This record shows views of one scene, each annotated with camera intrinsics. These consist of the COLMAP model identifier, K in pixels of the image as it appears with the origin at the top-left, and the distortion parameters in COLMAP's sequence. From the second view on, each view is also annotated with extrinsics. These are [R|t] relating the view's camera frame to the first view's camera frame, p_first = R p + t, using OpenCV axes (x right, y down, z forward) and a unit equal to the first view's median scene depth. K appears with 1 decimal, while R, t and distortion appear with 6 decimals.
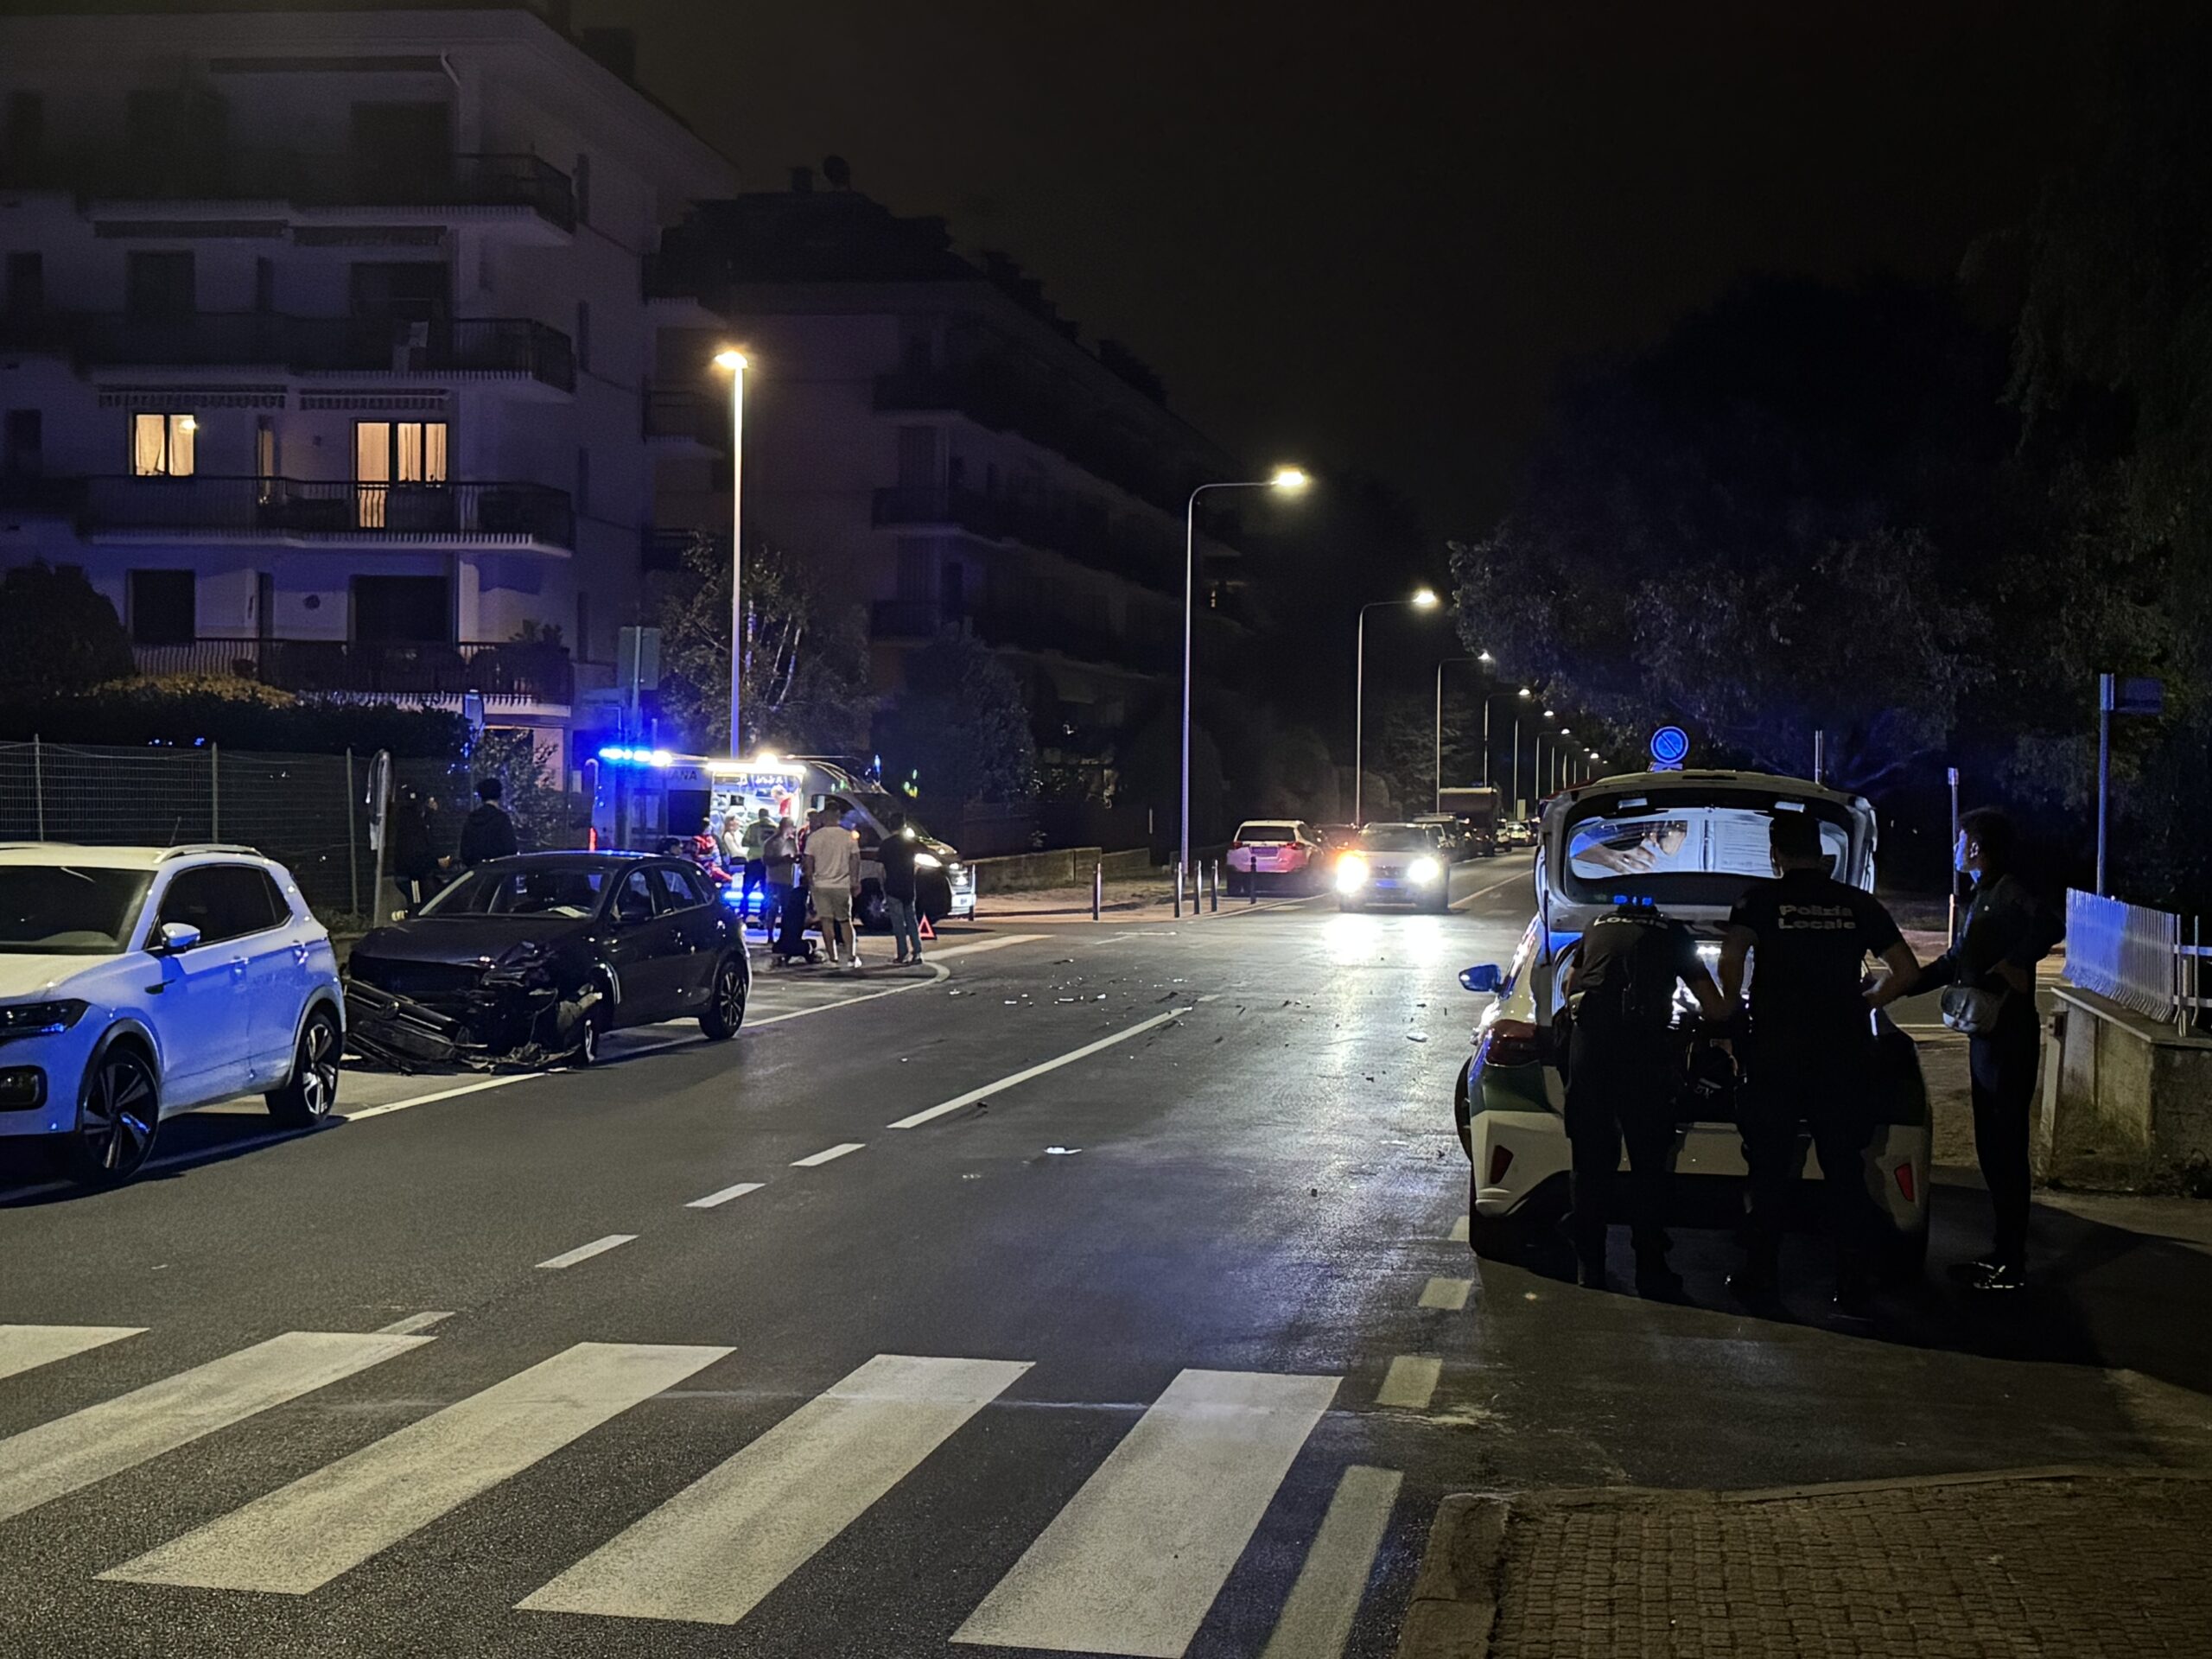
lens RADIAL K [[3072.8, 0, 1106.0], [0, 3072.8, 829.5], [0, 0, 1]] dist [-0.005739, 0.060680]
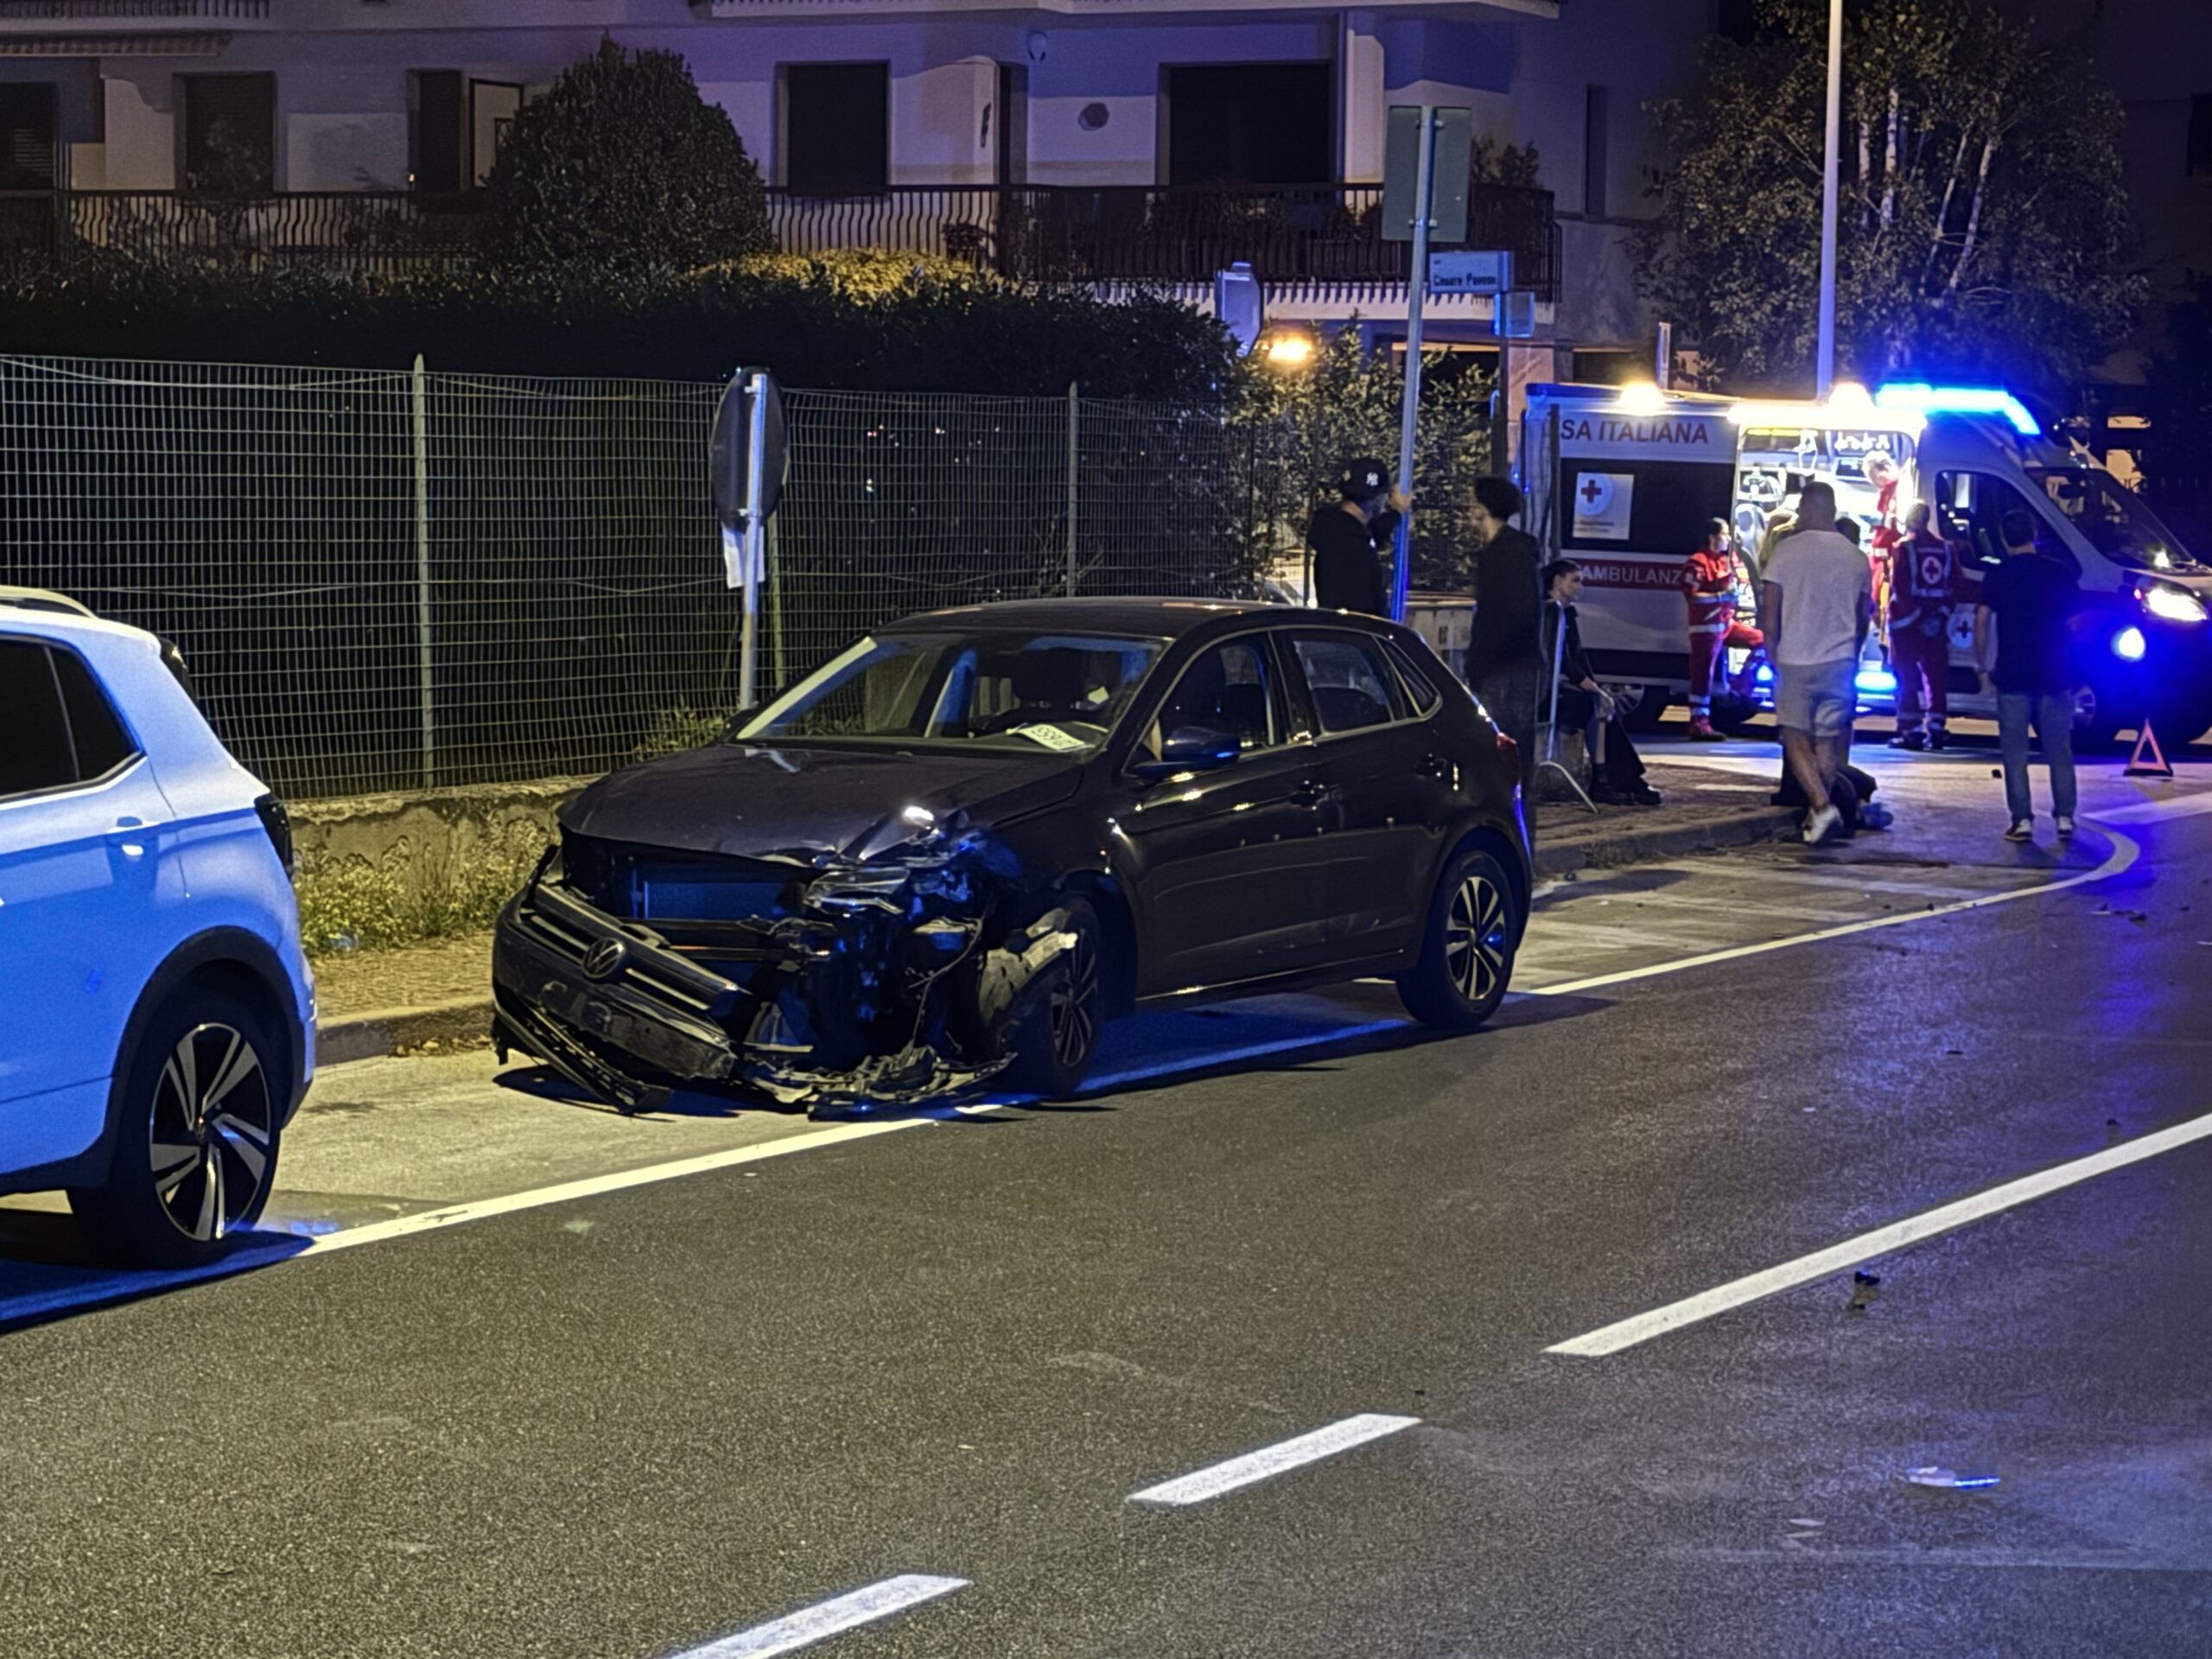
lens RADIAL K [[5066.5, 0, 1106.0], [0, 5066.5, 829.5], [0, 0, 1]] dist [0.101583, 0.061691]
pose [[0.949870, 0.022988, -0.311800, 0.026822], [-0.004863, 0.998259, 0.058784, -0.001086], [0.312608, -0.054320, 0.948328, 0.155689]]
